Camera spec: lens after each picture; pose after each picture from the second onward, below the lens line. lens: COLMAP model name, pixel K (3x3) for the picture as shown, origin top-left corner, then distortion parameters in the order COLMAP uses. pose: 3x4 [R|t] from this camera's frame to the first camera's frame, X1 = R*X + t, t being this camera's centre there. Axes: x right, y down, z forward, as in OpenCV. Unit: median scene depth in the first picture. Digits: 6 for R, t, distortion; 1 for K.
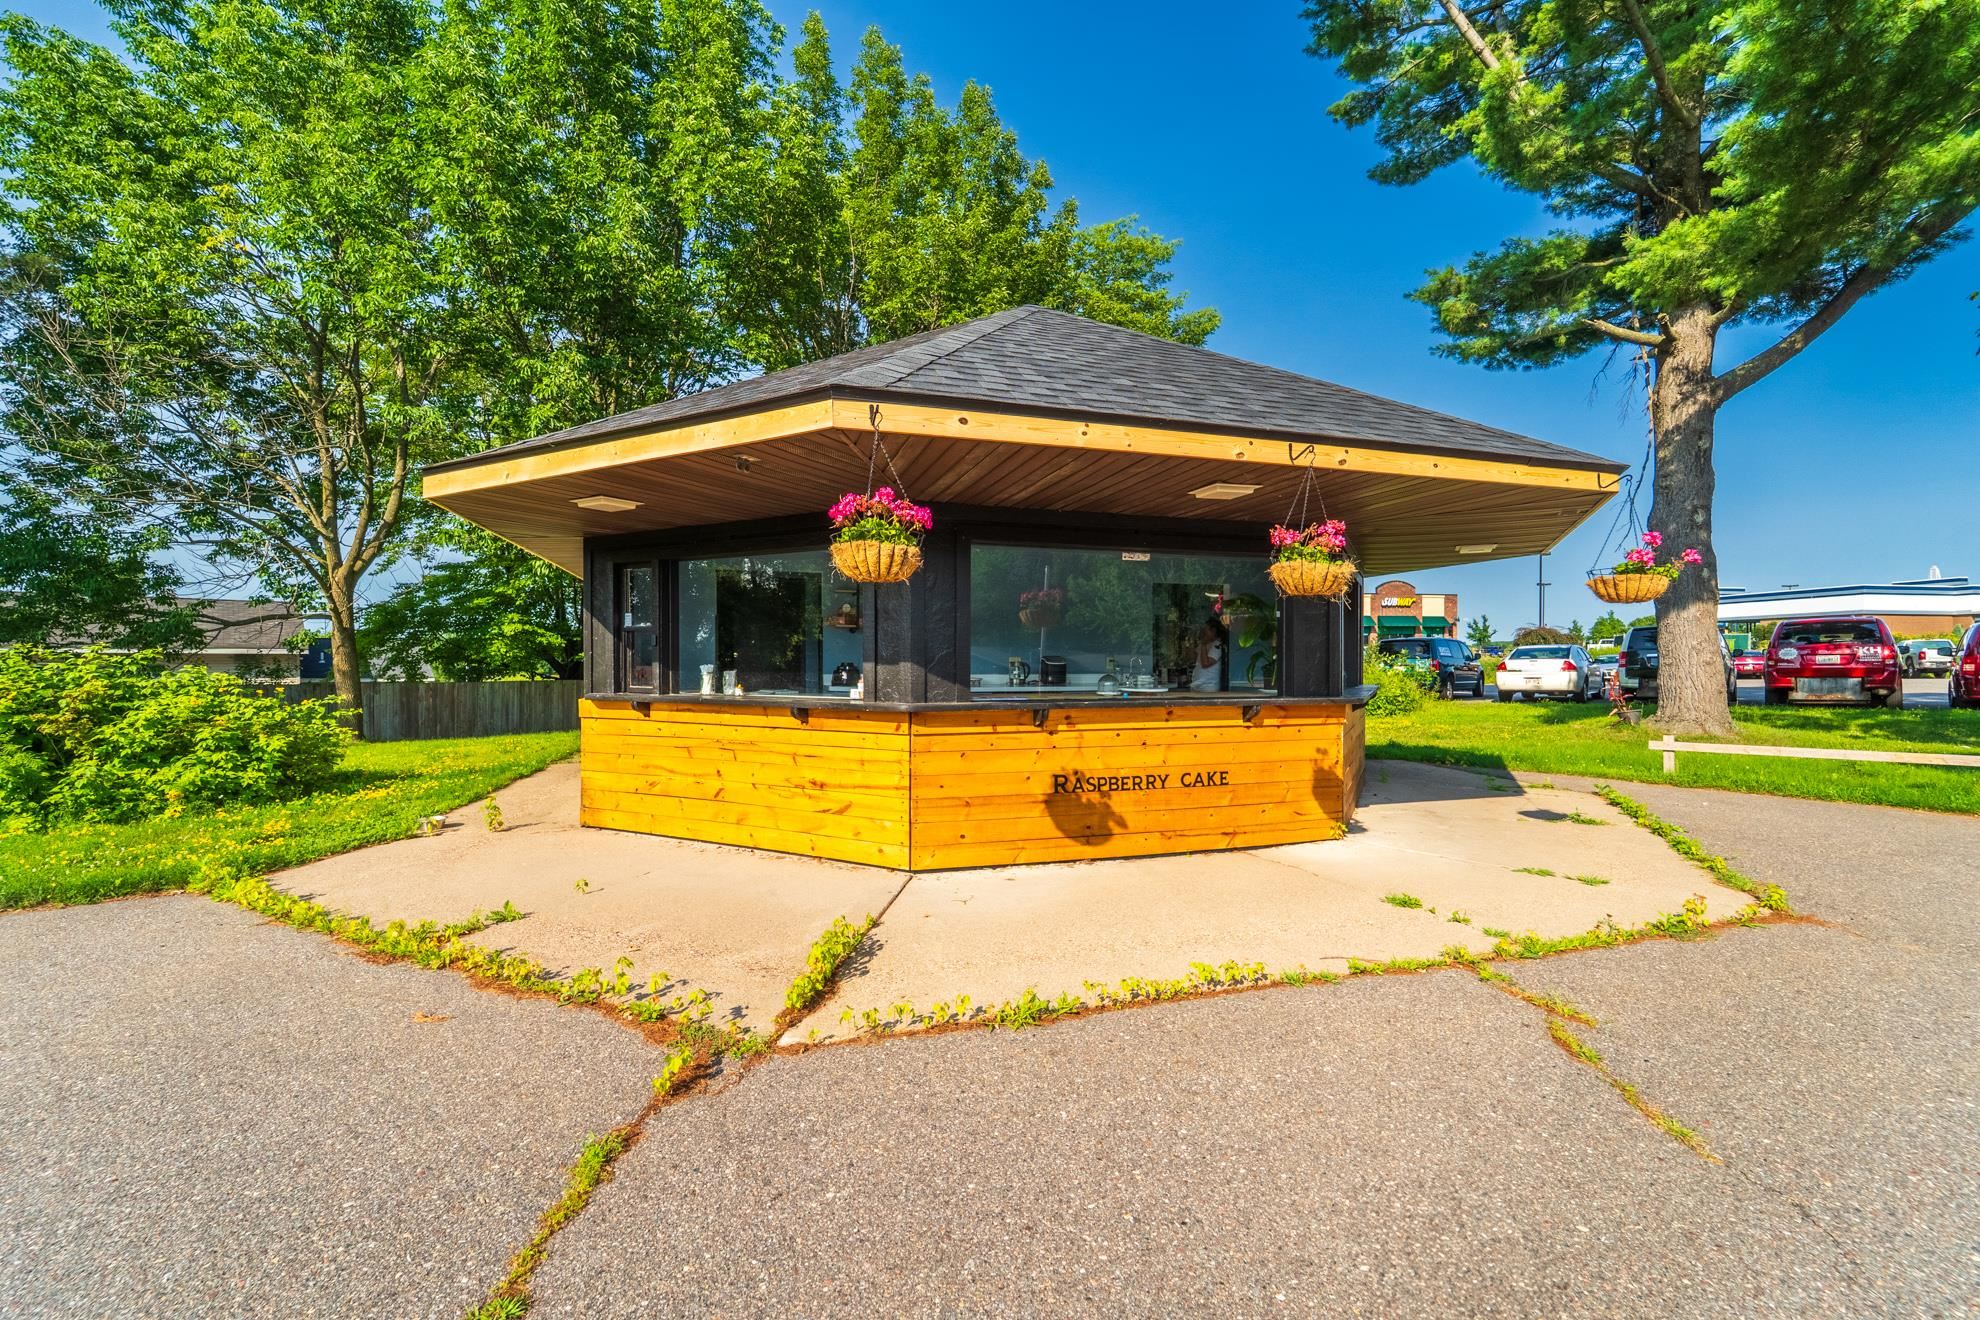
lens RADIAL K [[803.3, 0, 990.0], [0, 803.3, 660.0], [0, 0, 1]] dist [0.001672, -0.000208]
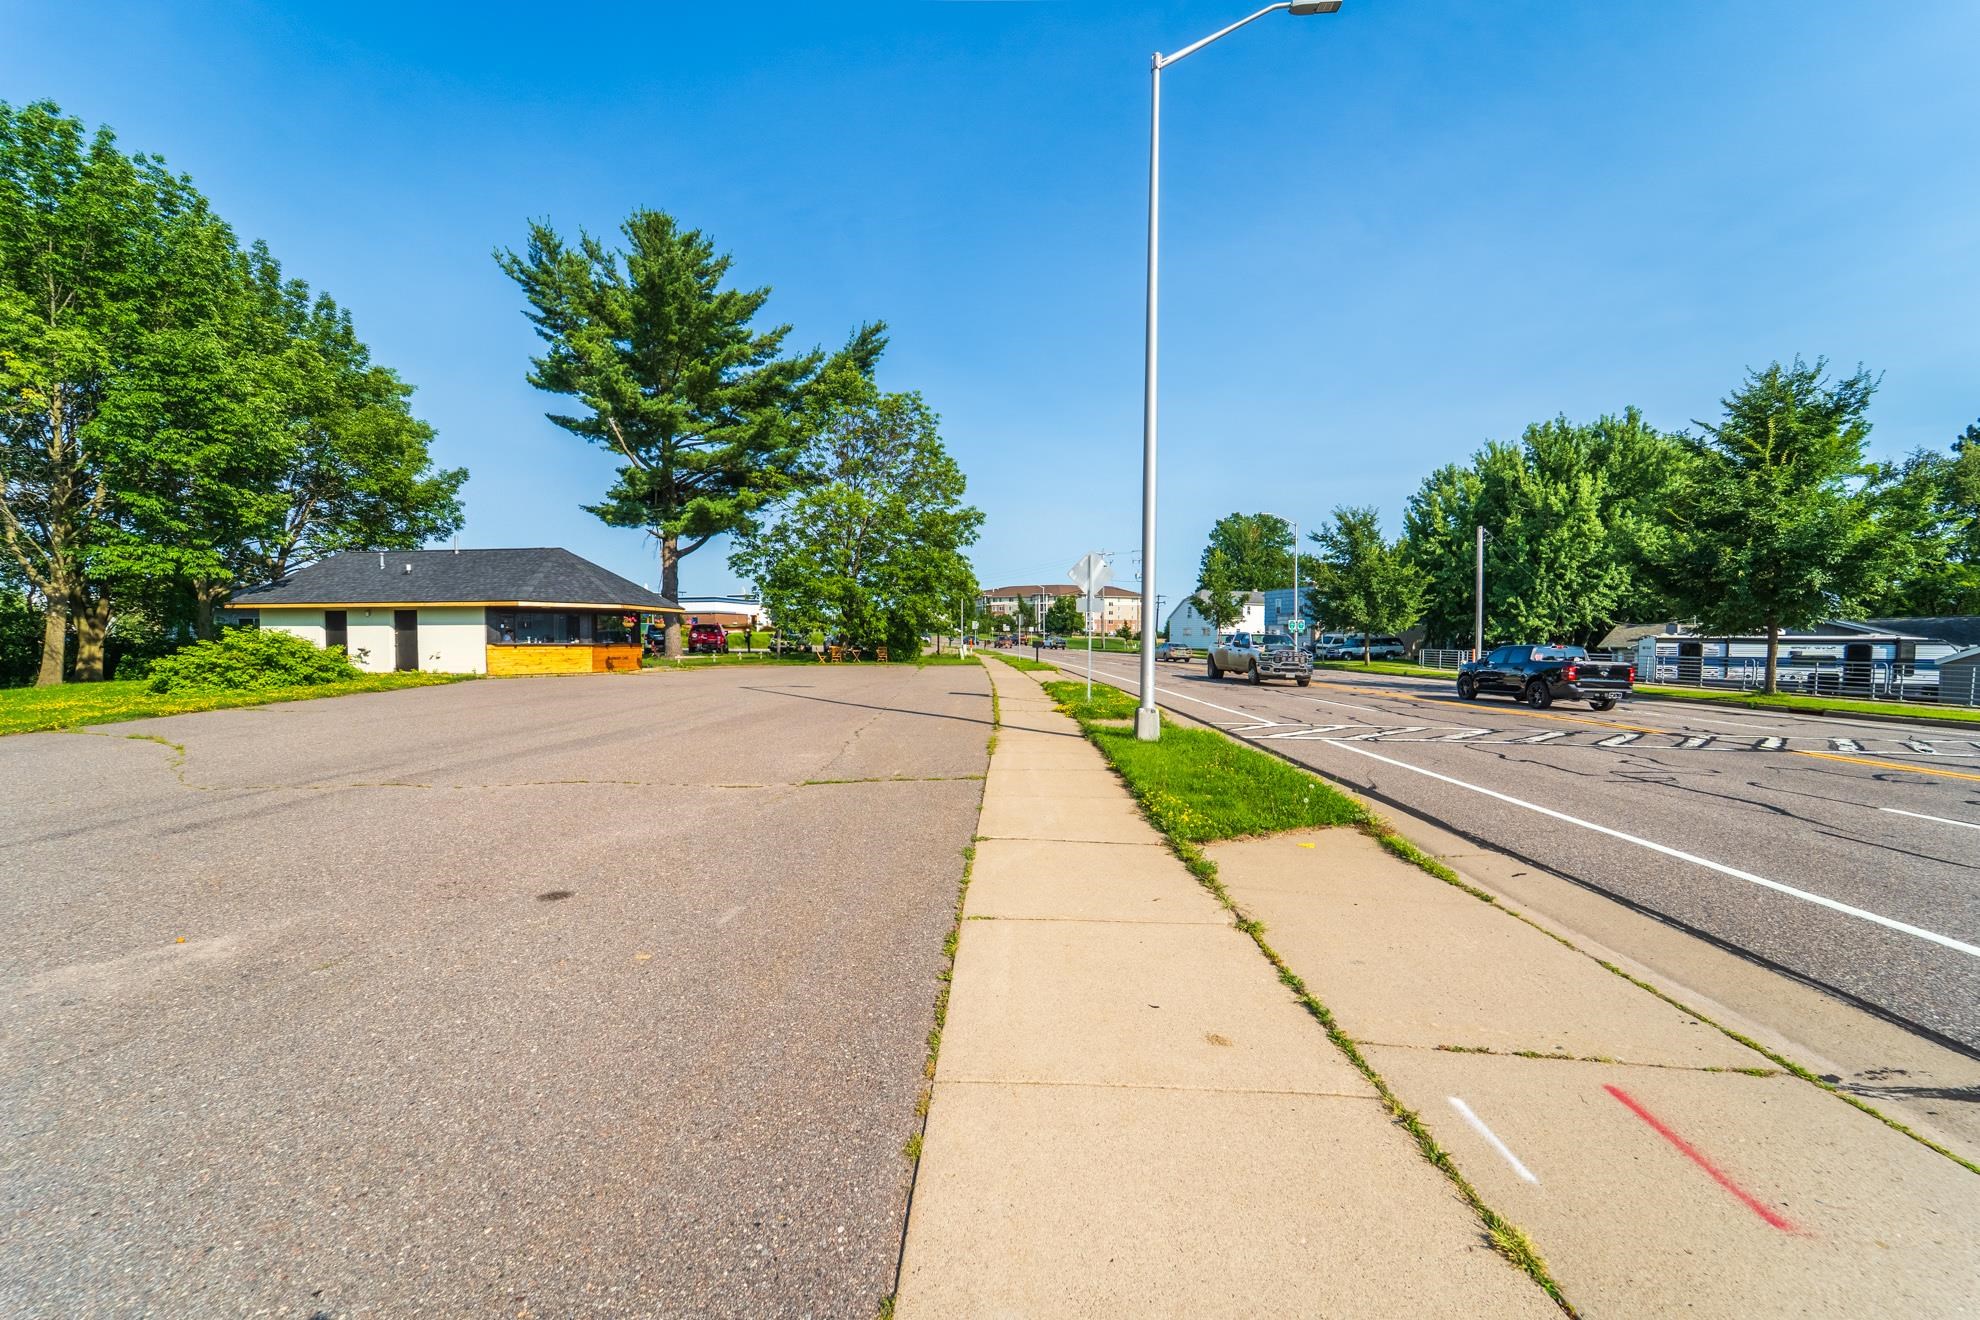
lens RADIAL K [[804.9, 0, 990.0], [0, 804.9, 660.0], [0, 0, 1]] dist [0.007684, -0.003309]
pose [[0.401826, -0.022083, 0.915450, -2.811517], [0.001571, 0.999724, 0.023427, 0.025240], [-0.915715, -0.007976, 0.401750, -2.608615]]
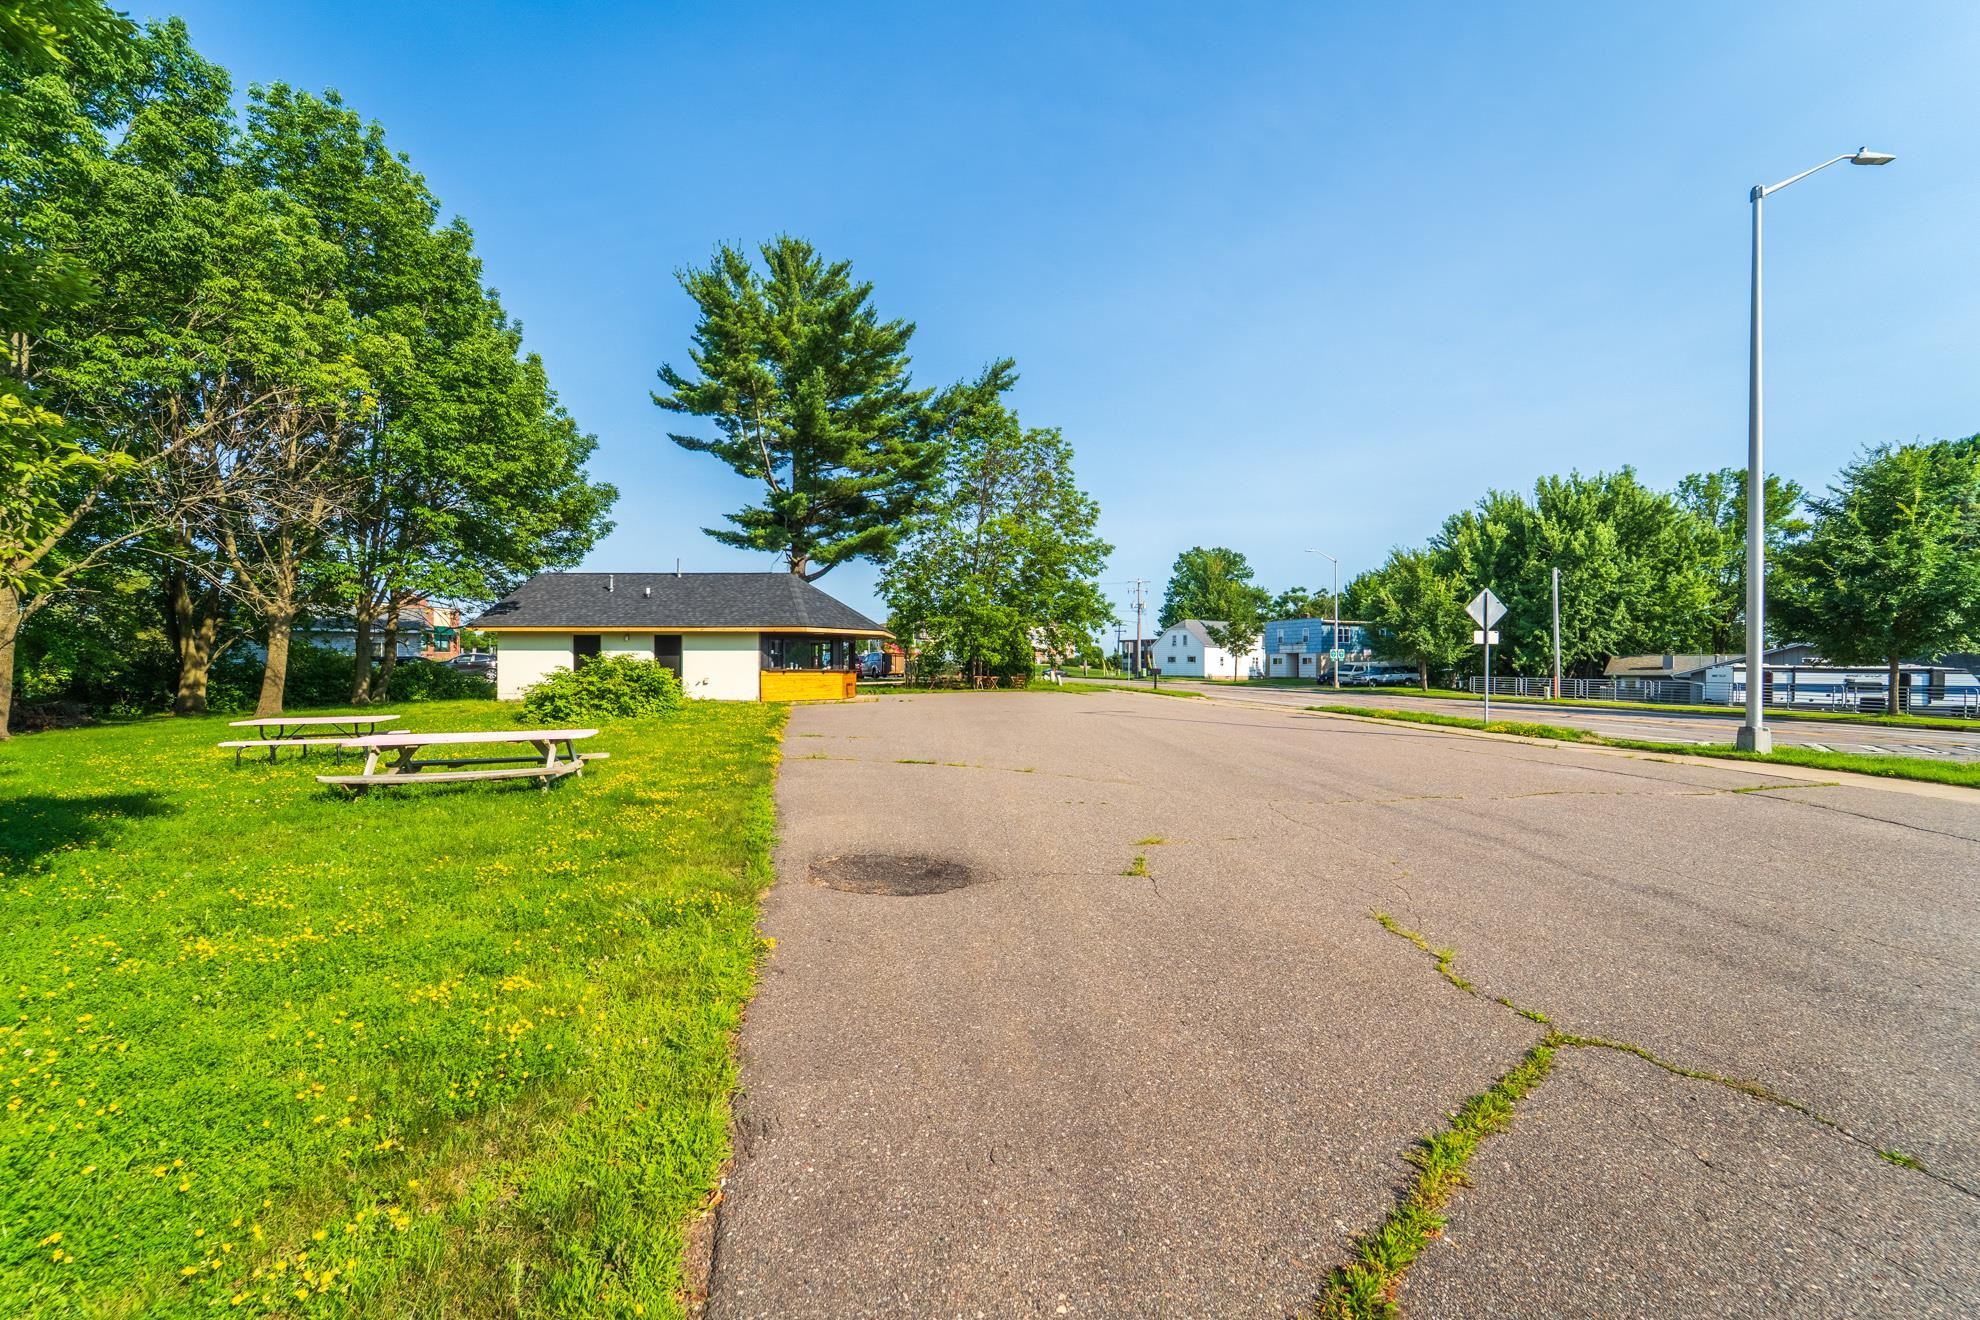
lens RADIAL K [[803.3, 0, 990.0], [0, 803.3, 660.0], [0, 0, 1]] dist [0.001672, -0.000208]
pose [[0.277782, 0.009319, 0.960599, -3.514569], [-0.001592, 0.999956, -0.009240, 0.022325], [-0.960643, 0.001037, 0.277784, -1.064016]]
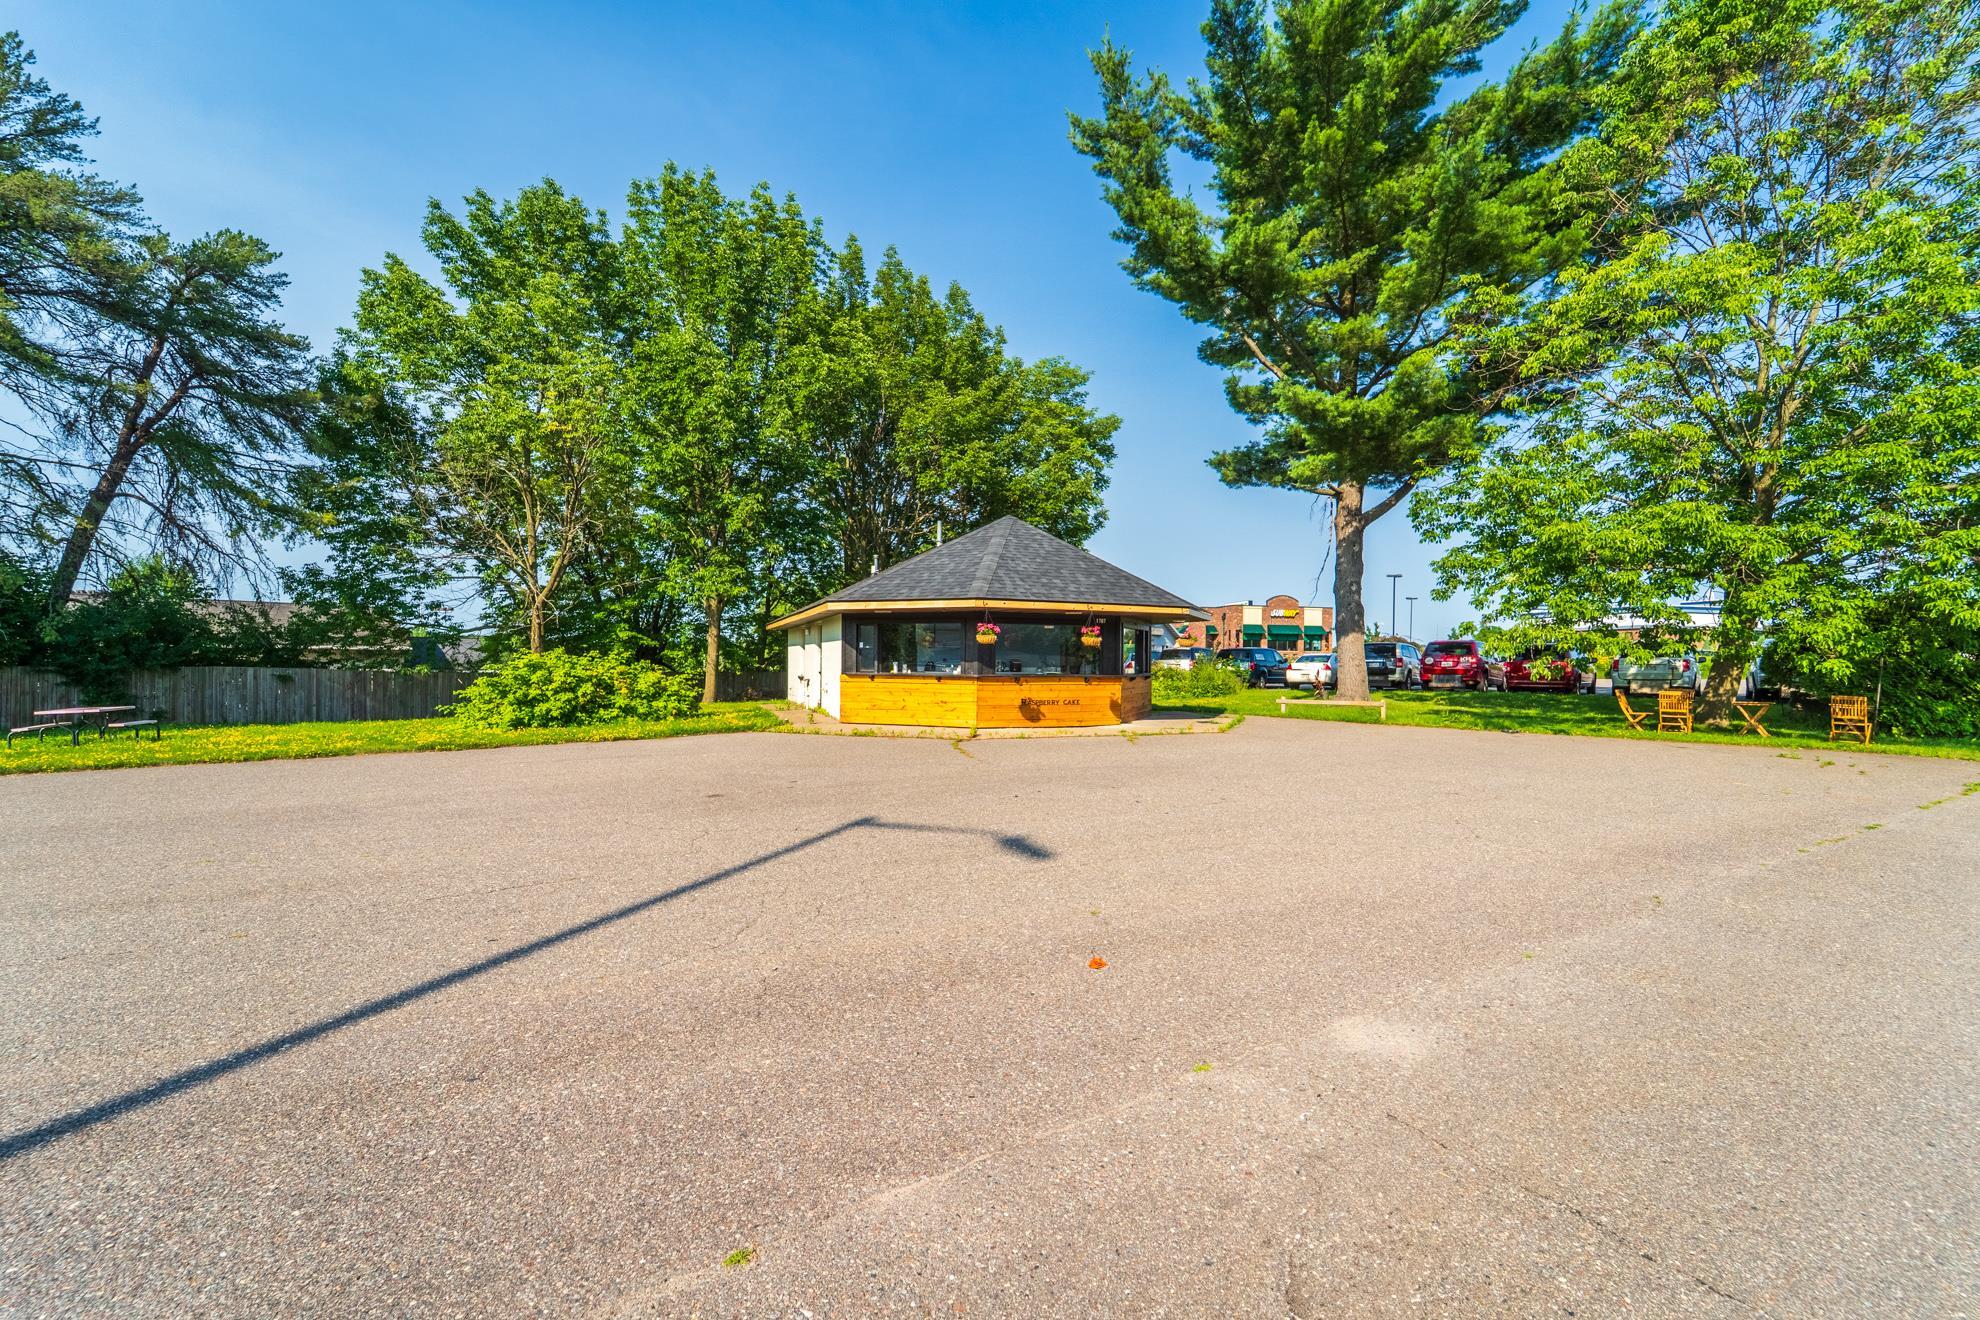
lens RADIAL K [[794.5, 0, 990.0], [0, 794.5, 660.0], [0, 0, 1]] dist [-0.000291, -0.000065]
pose [[0.996587, 0.009085, 0.082050, -0.205828], [-0.009193, 0.999957, 0.000933, -0.005025], [-0.082038, -0.001684, 0.996628, -1.420254]]
